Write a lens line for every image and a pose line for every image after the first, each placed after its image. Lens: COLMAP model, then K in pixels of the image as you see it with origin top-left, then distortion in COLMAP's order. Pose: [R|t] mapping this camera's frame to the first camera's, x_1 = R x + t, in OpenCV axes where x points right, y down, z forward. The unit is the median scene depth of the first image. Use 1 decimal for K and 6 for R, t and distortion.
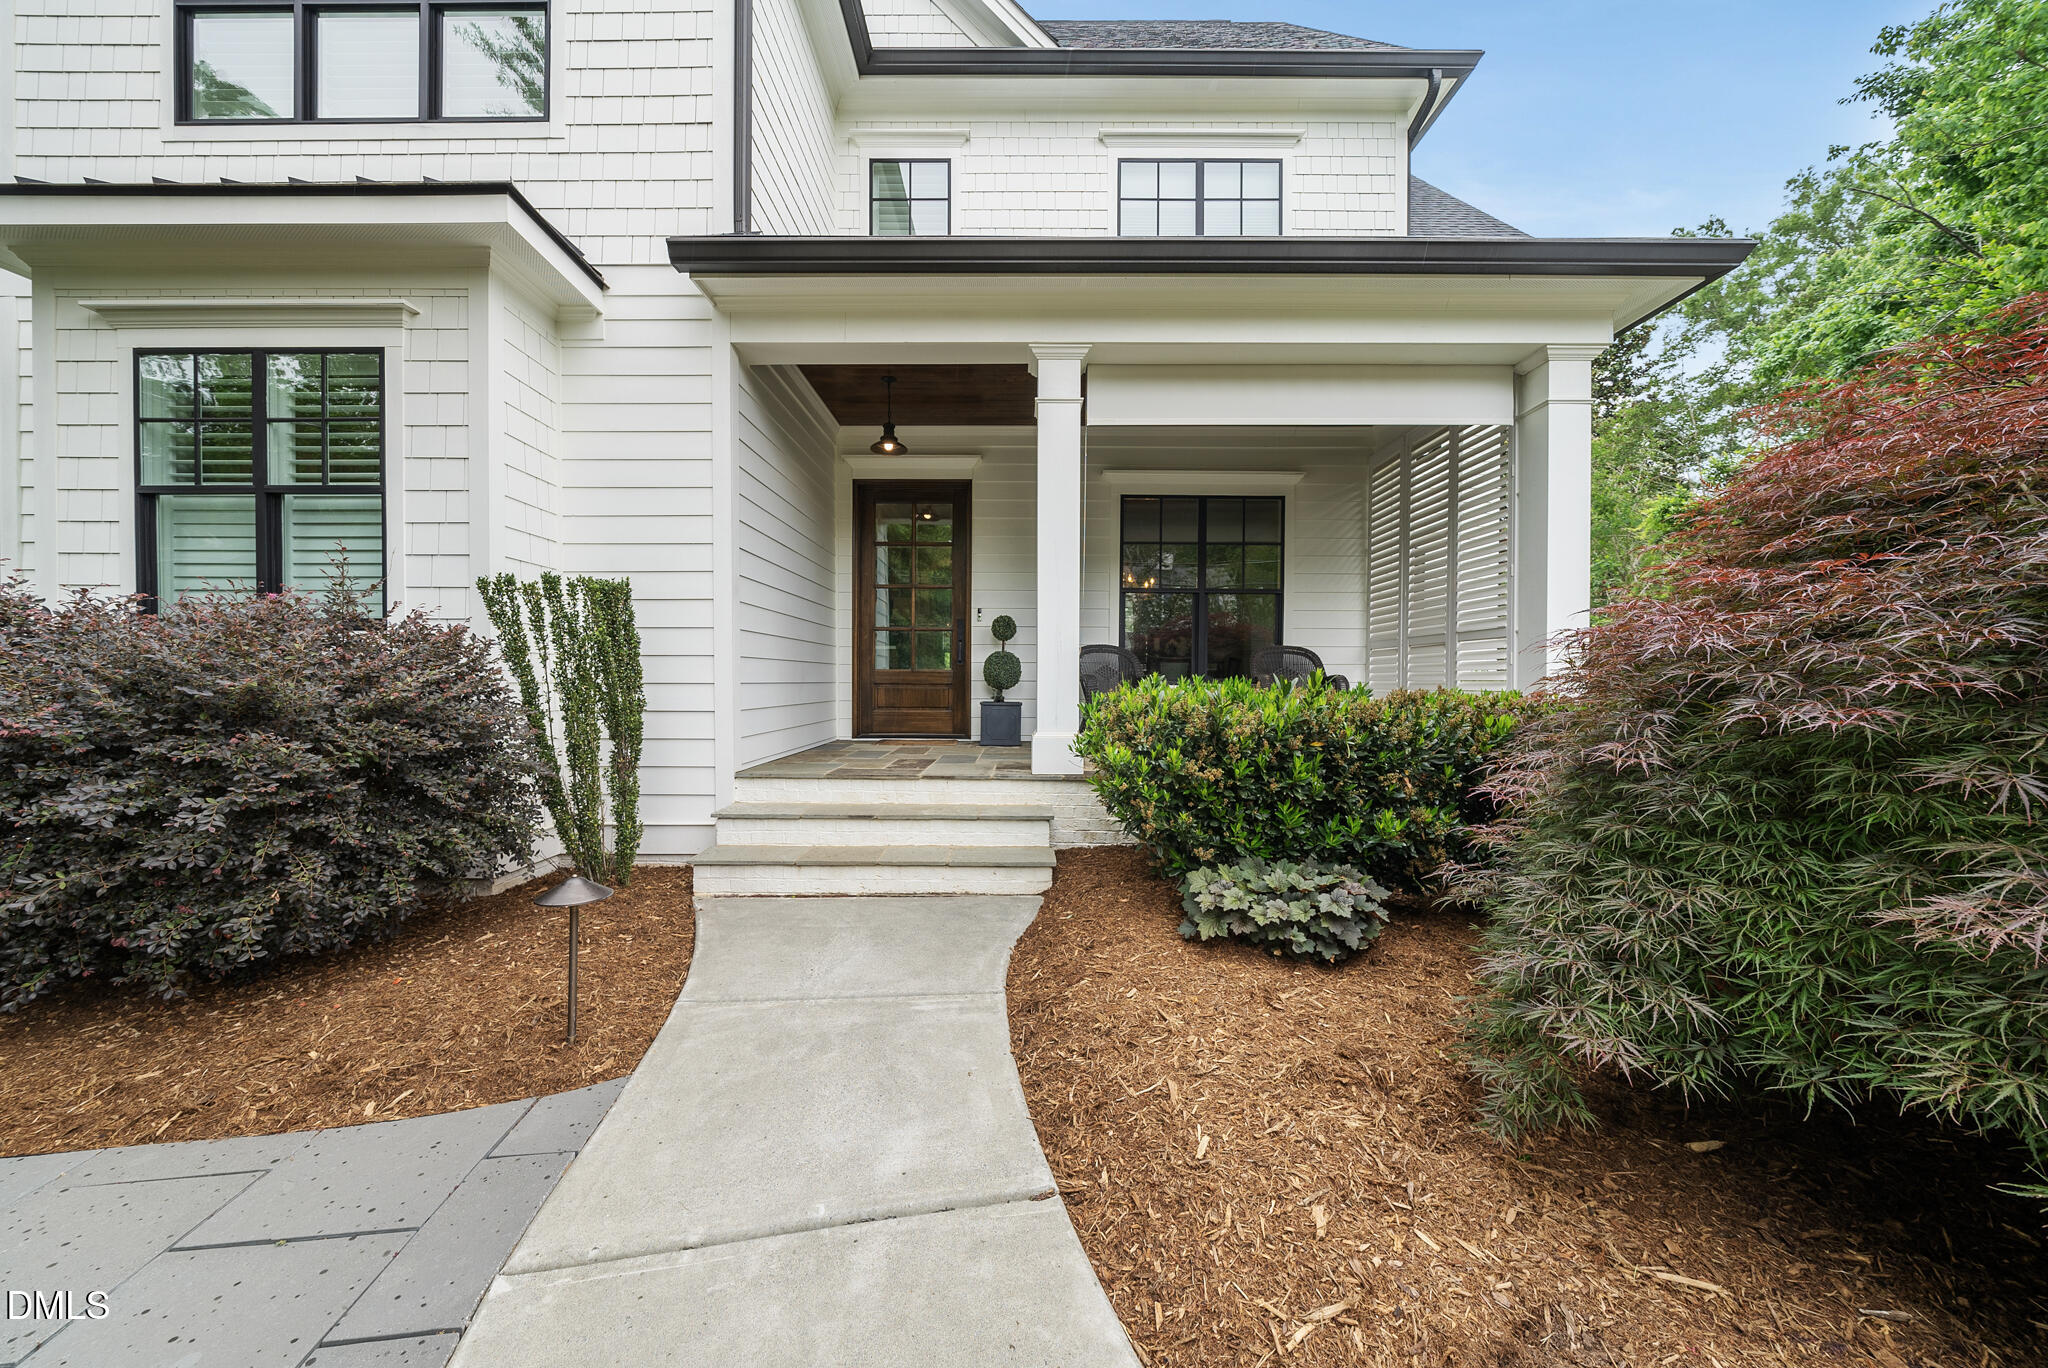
lens RADIAL K [[713.0, 0, 1029.2], [0, 713.0, 684.2], [0, 0, 1]] dist [-0.005693, -0.000175]
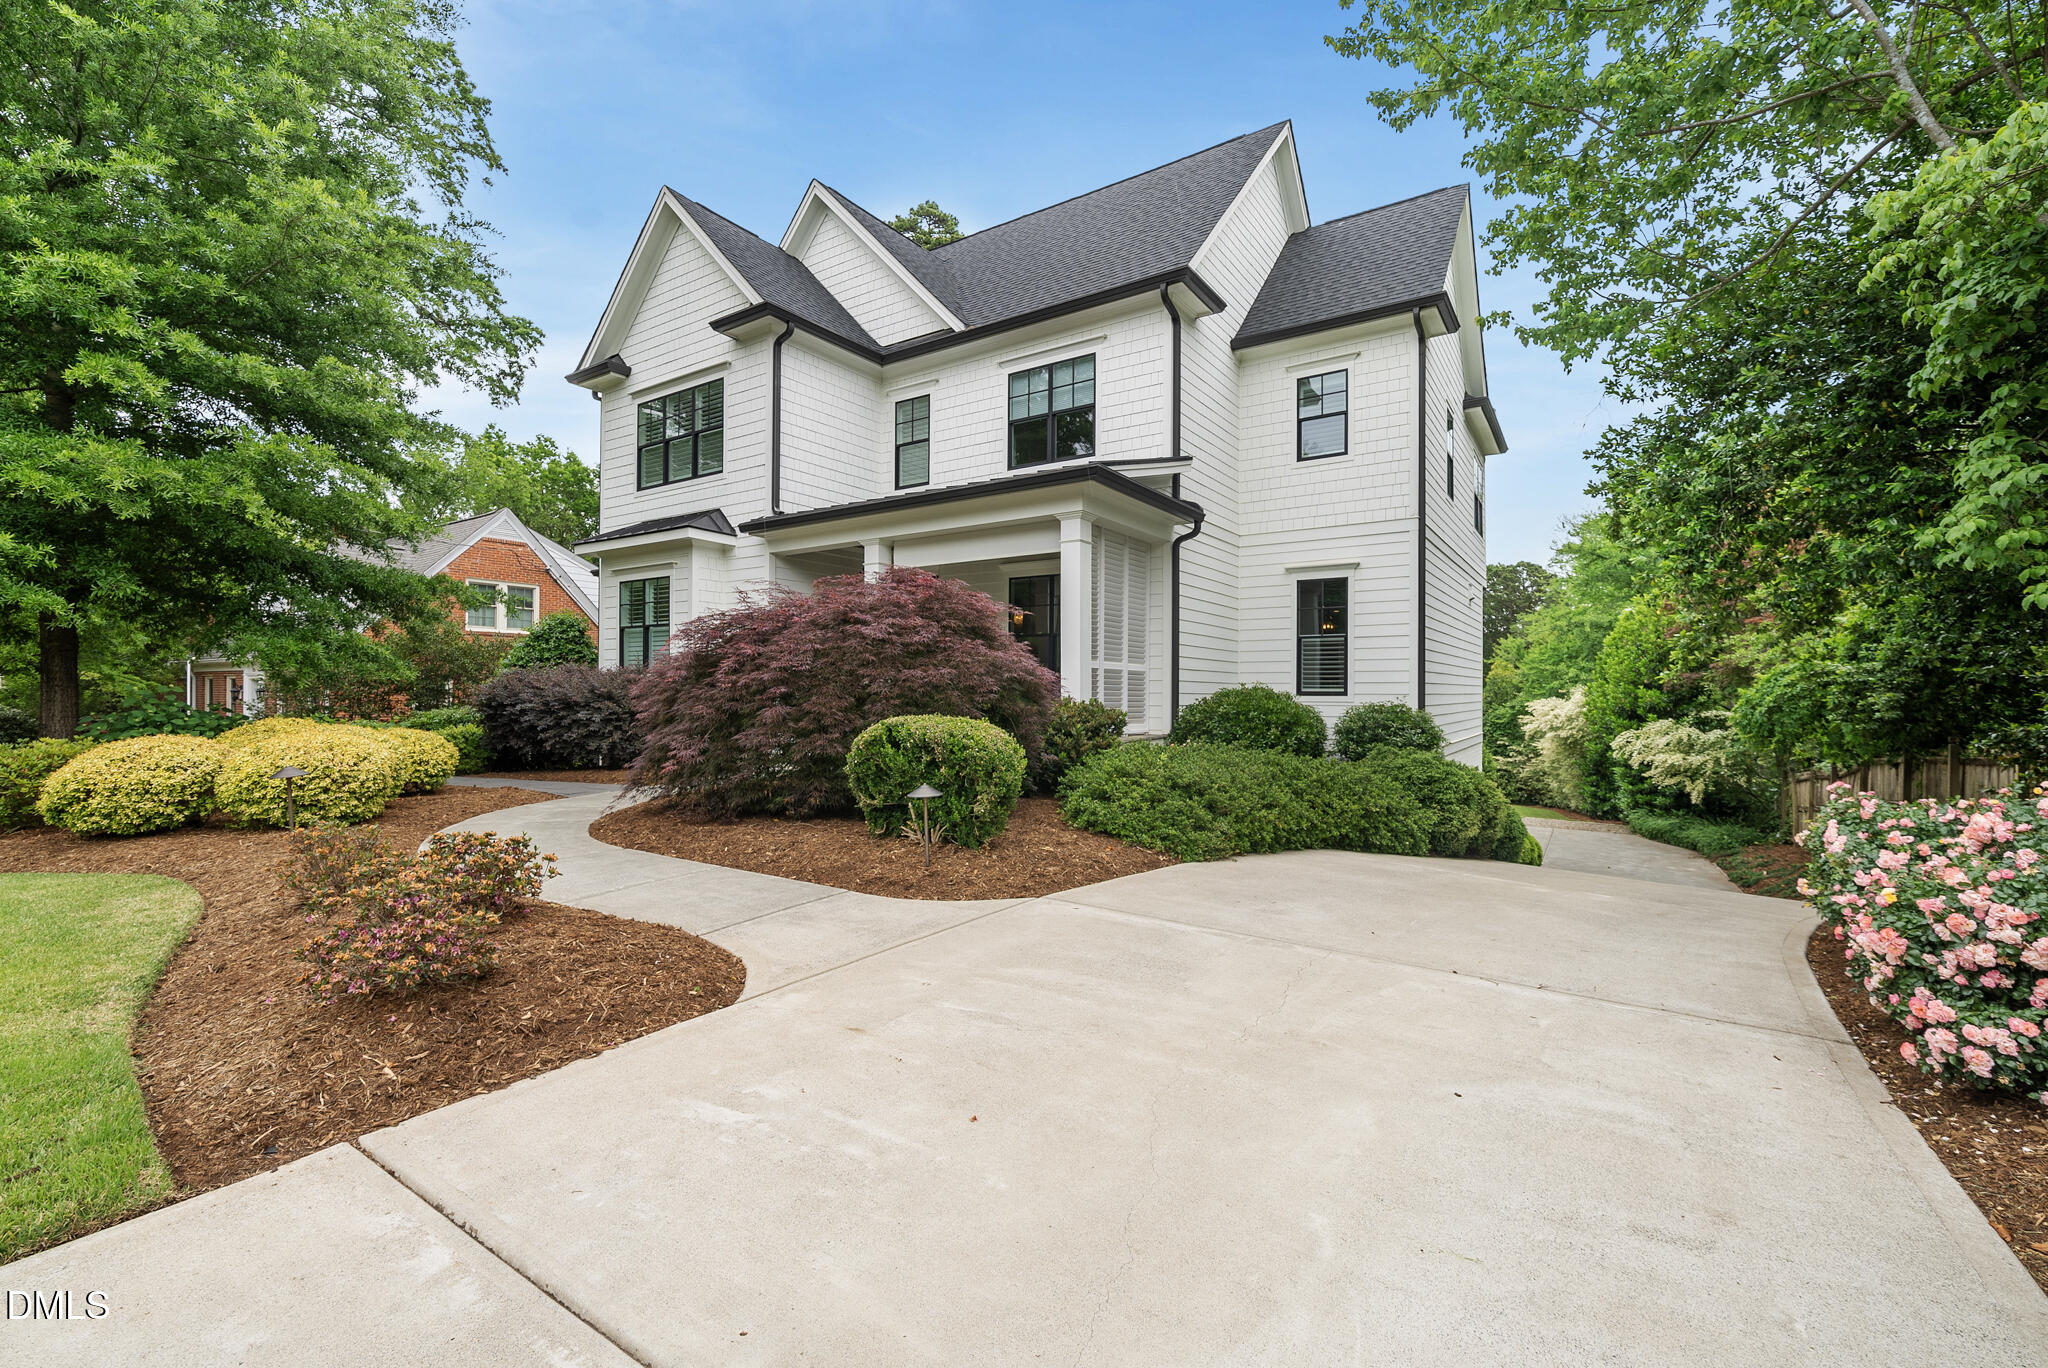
lens RADIAL K [[860.6, 0, 1024.0], [0, 860.6, 684.0], [0, 0, 1]] dist [0.000269, 0.000012]
pose [[0.830584, -0.002424, -0.556888, 2.281919], [-0.009567, 0.999781, -0.018620, 0.021207], [0.556811, 0.020793, 0.830379, -1.128448]]
